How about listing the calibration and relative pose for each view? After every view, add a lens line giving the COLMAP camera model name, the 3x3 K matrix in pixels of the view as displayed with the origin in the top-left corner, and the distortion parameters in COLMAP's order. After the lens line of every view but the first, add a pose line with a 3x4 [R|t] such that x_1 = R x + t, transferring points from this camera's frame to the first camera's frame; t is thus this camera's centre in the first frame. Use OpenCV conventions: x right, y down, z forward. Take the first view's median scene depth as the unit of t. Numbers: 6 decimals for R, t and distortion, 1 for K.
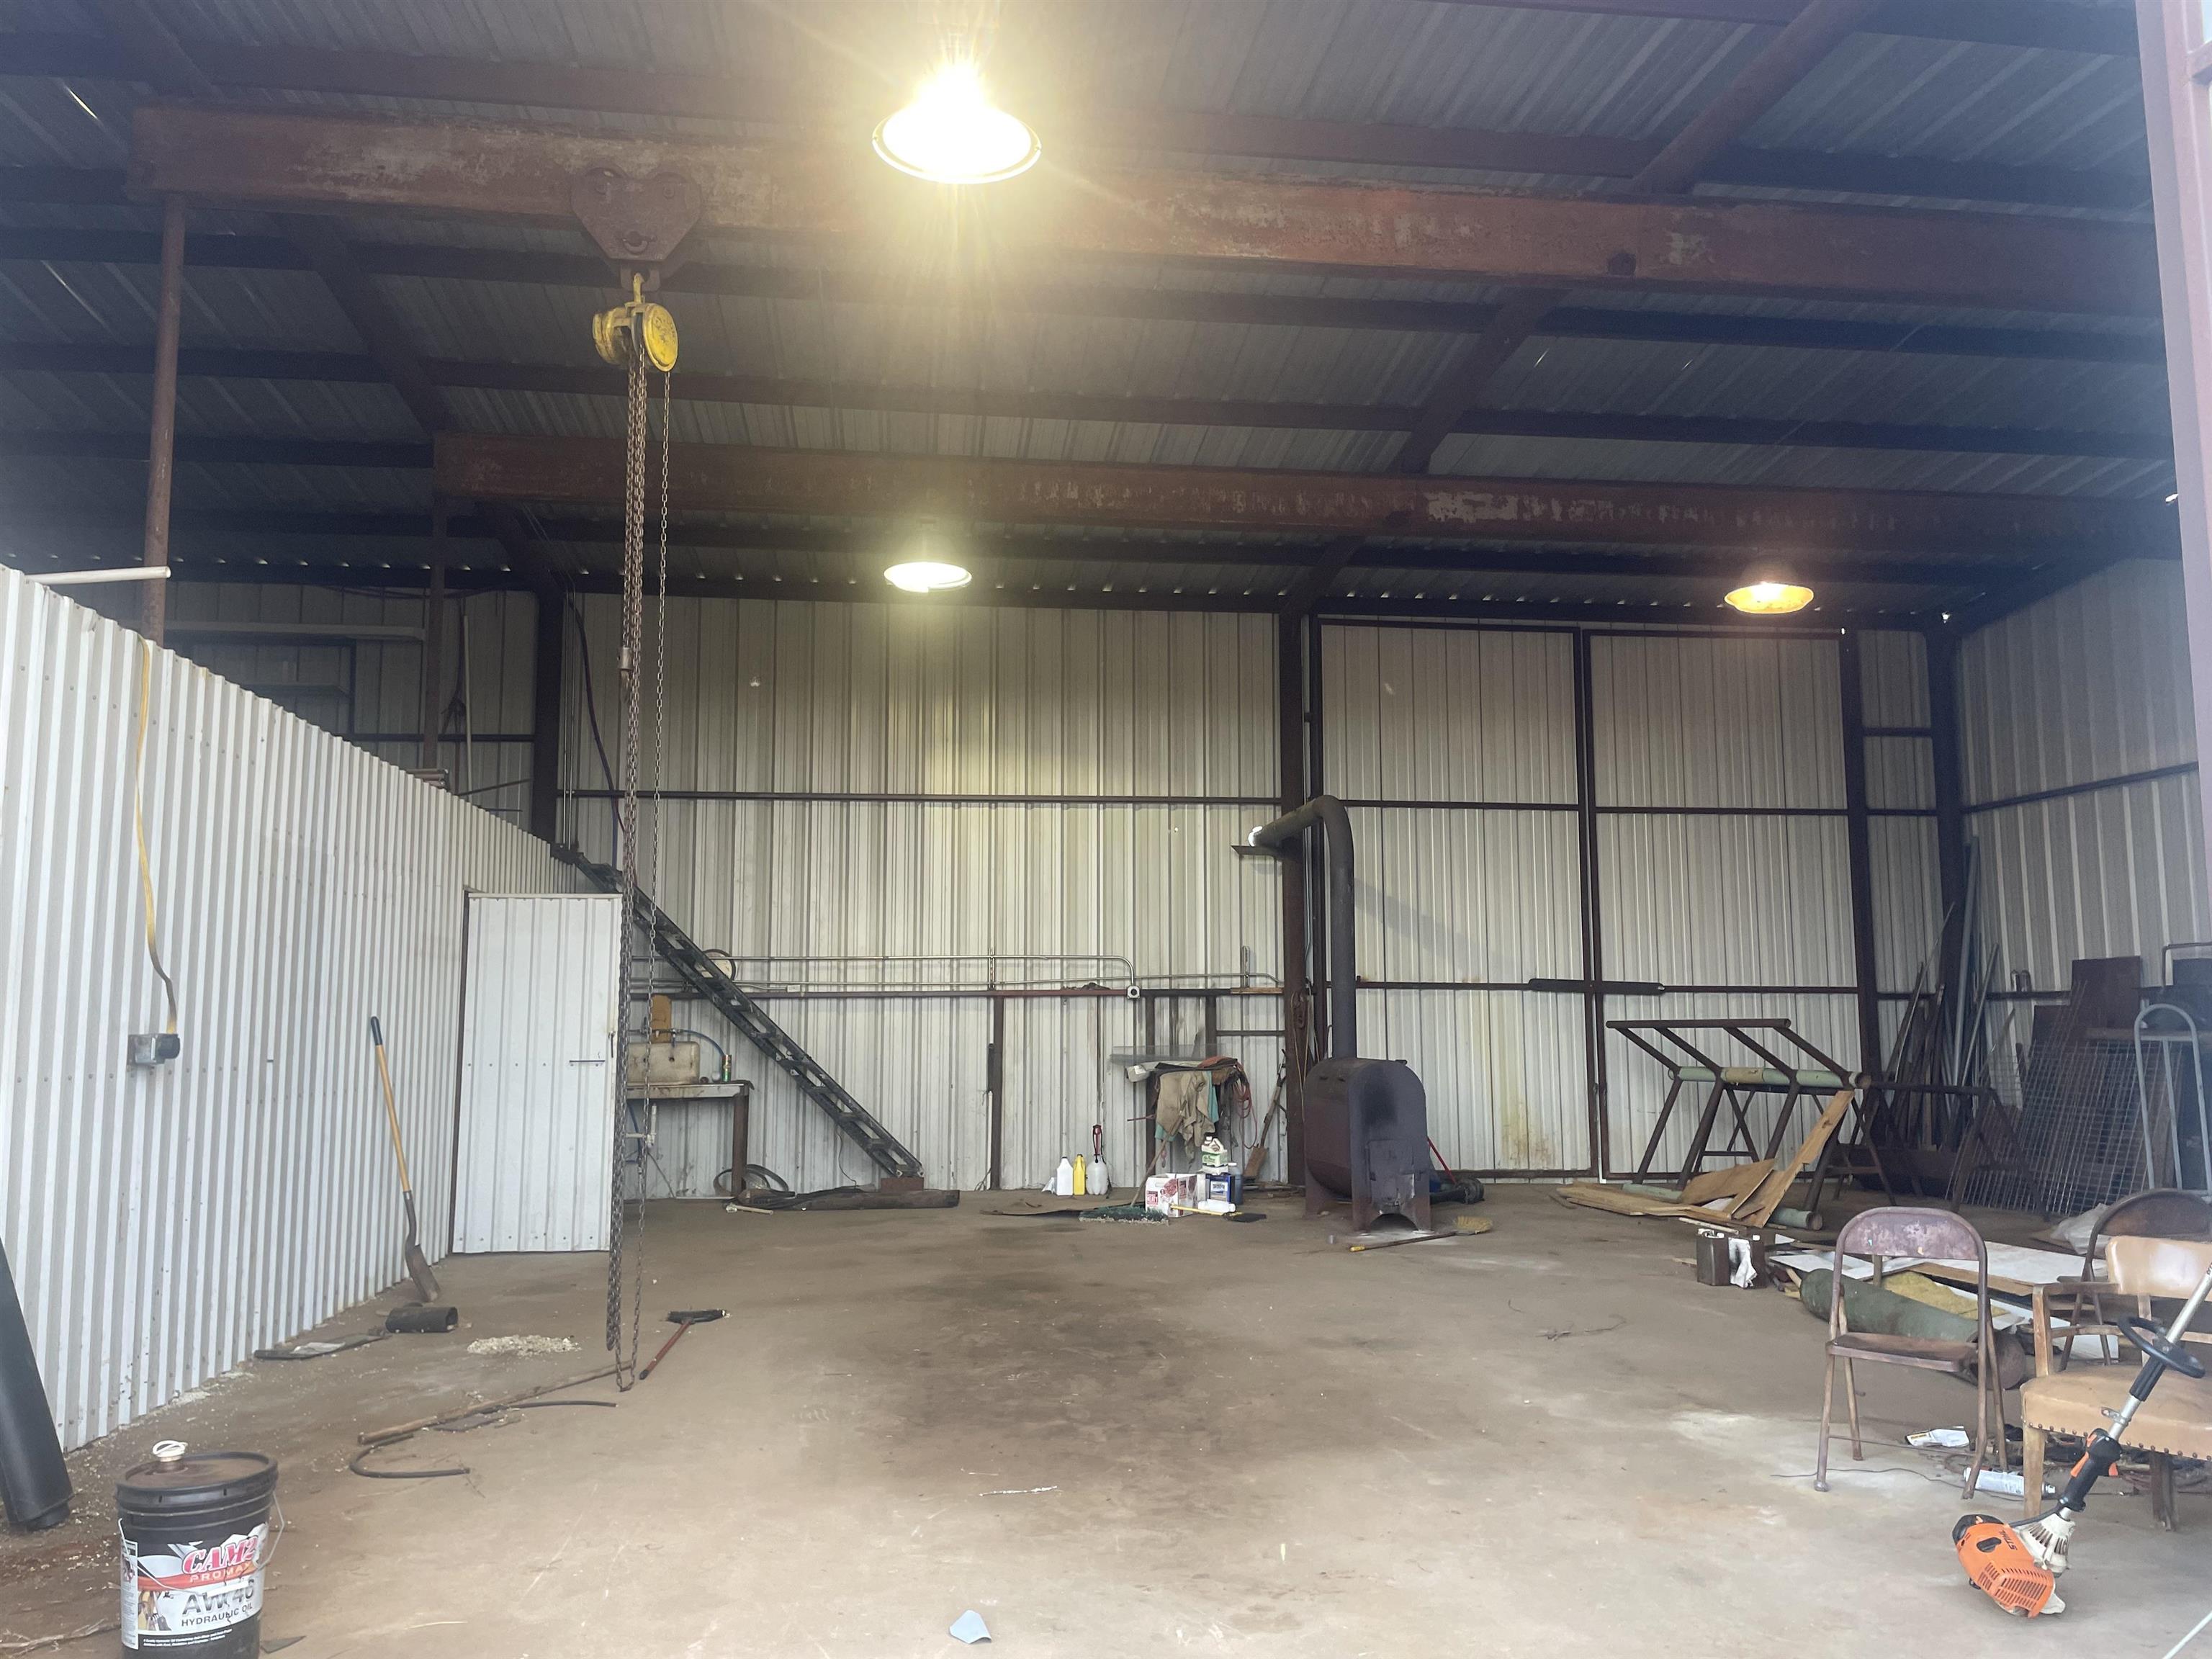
lens RADIAL K [[1662.0, 0, 1106.0], [0, 1662.0, 829.5], [0, 0, 1]] dist [0.084602, -0.114817]
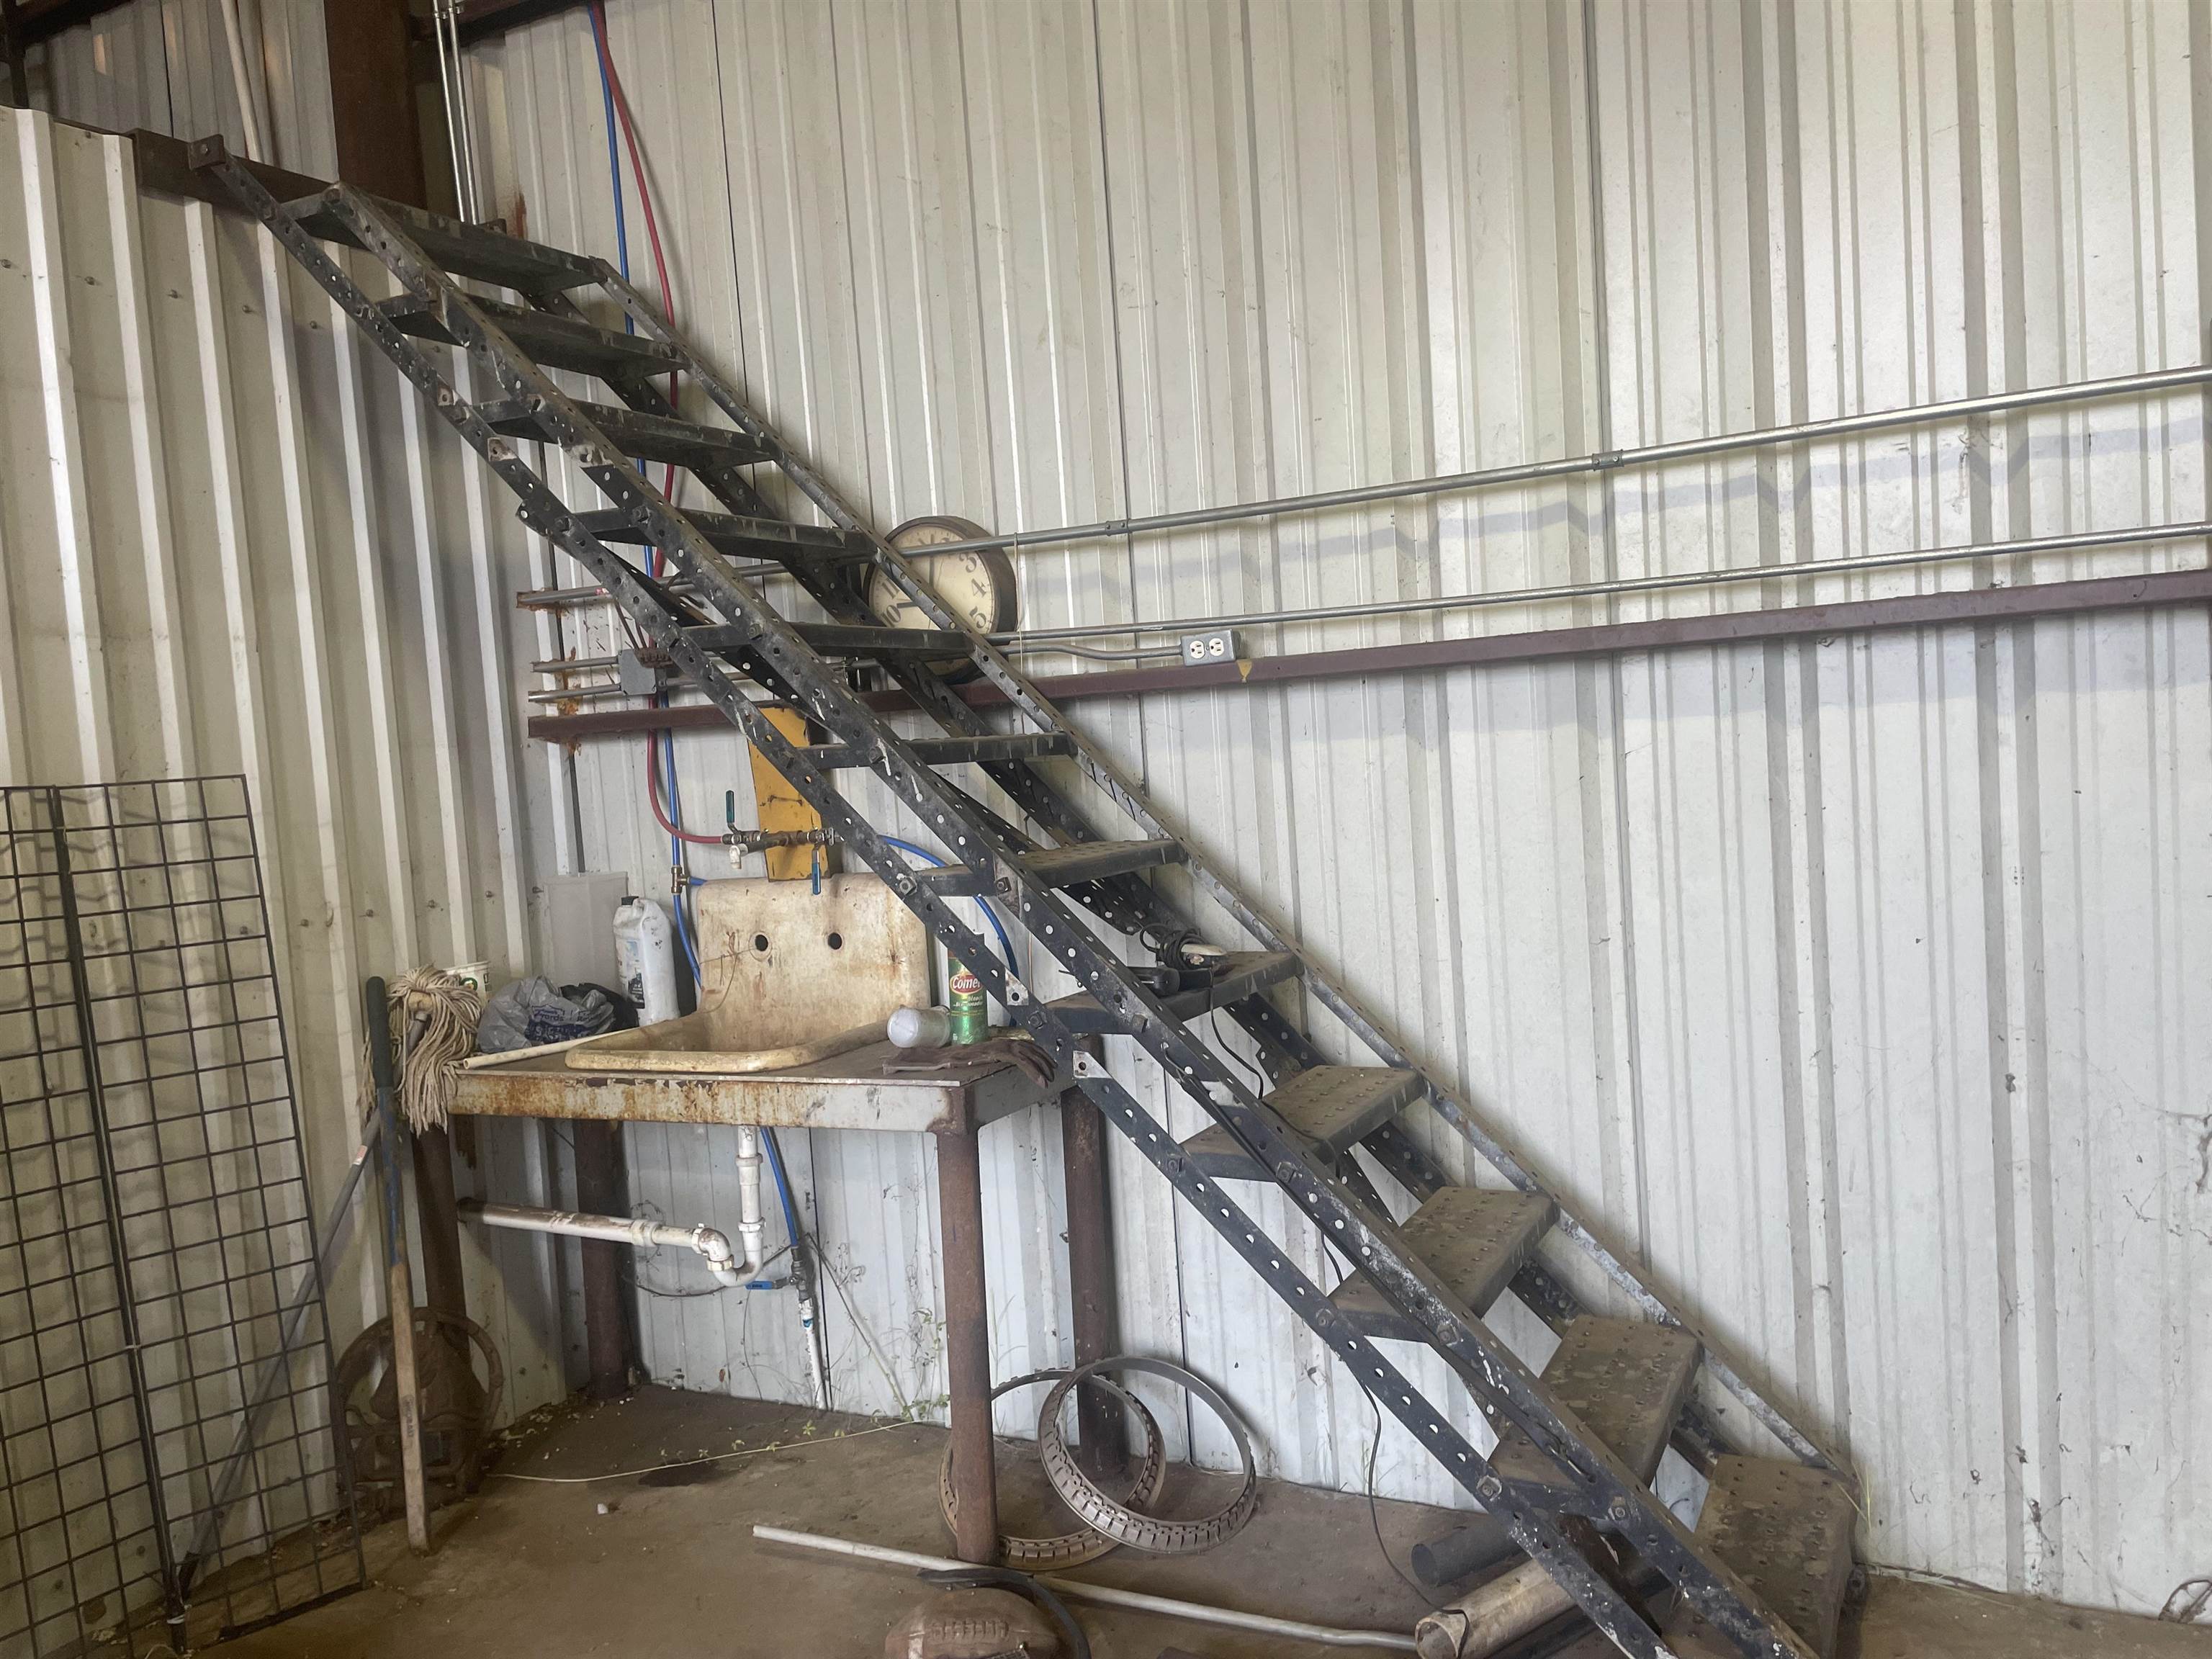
lens RADIAL K [[1725.5, 0, 1106.0], [0, 1725.5, 829.5], [0, 0, 1]] dist [-0.001070, -0.002227]
pose [[0.813862, -0.017305, -0.580801, -0.061437], [0.129117, 0.979952, 0.151731, 0.081679], [0.566531, -0.198480, 0.799780, 0.791463]]
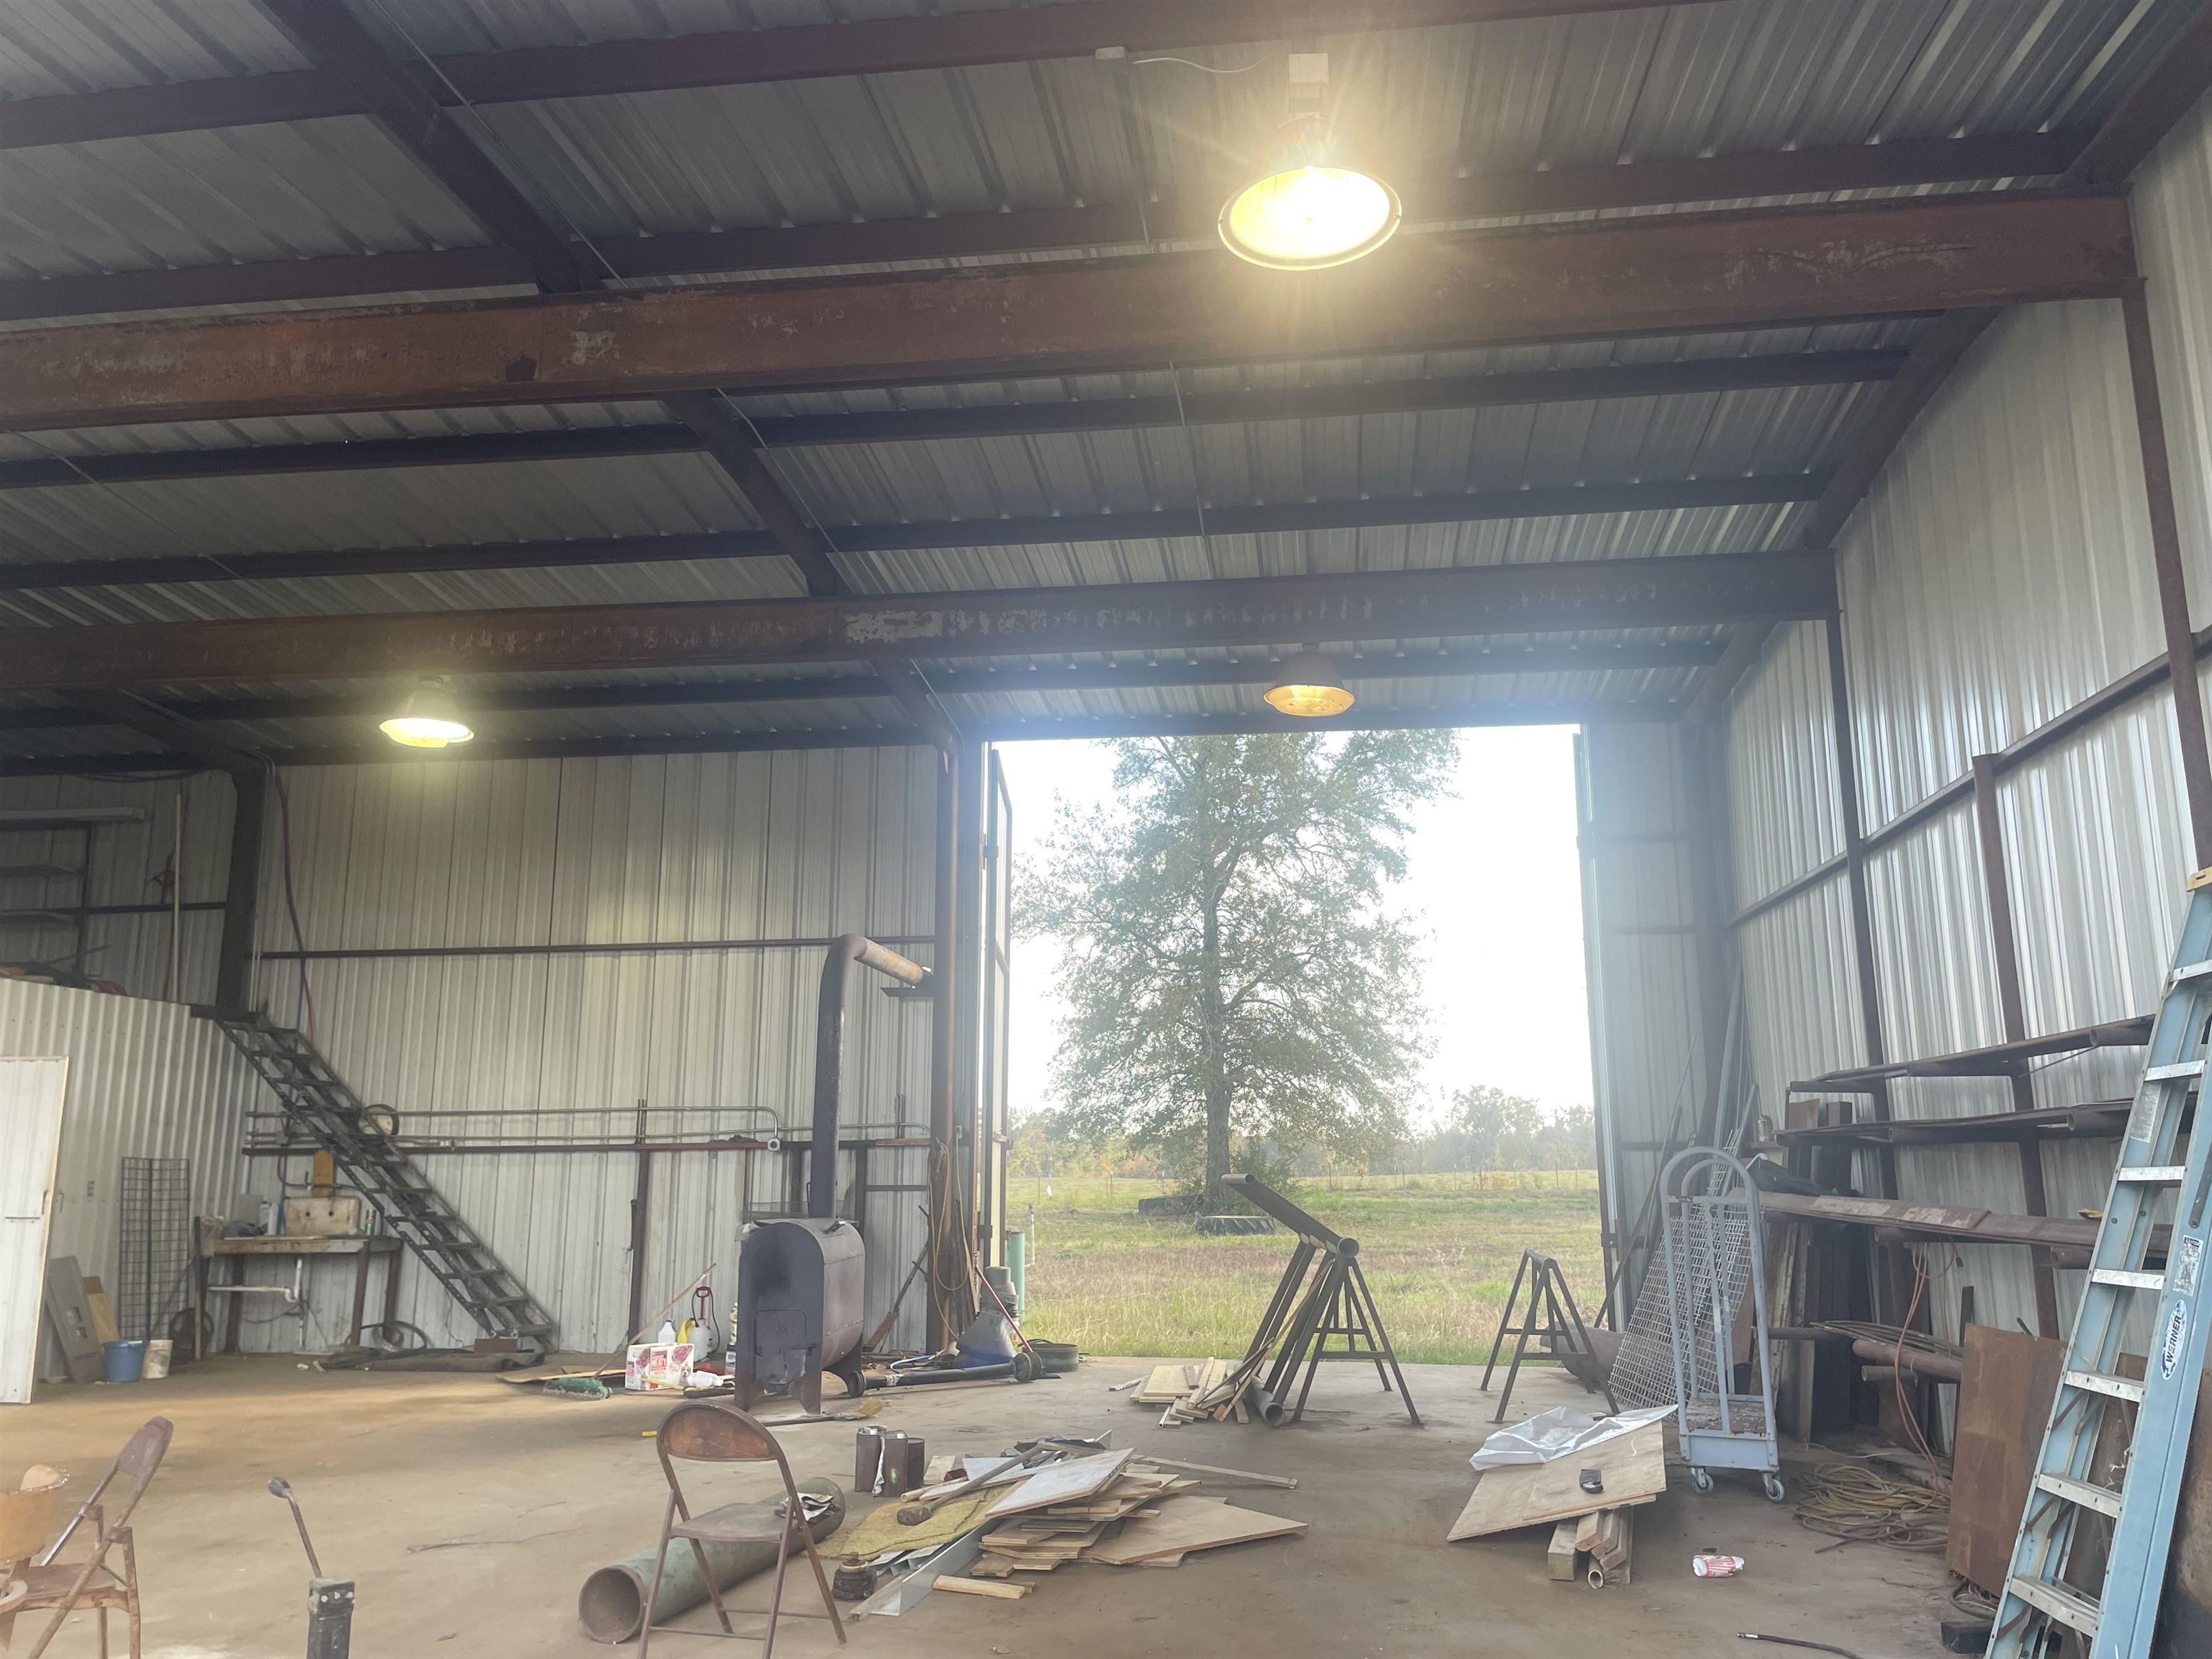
lens RADIAL K [[1662.0, 0, 1106.0], [0, 1662.0, 829.5], [0, 0, 1]] dist [0.084602, -0.114817]
pose [[0.967968, -0.047706, -0.246498, 0.454685], [0.027030, 0.995877, -0.086594, 0.005432], [0.249613, 0.077157, 0.965267, 0.104028]]
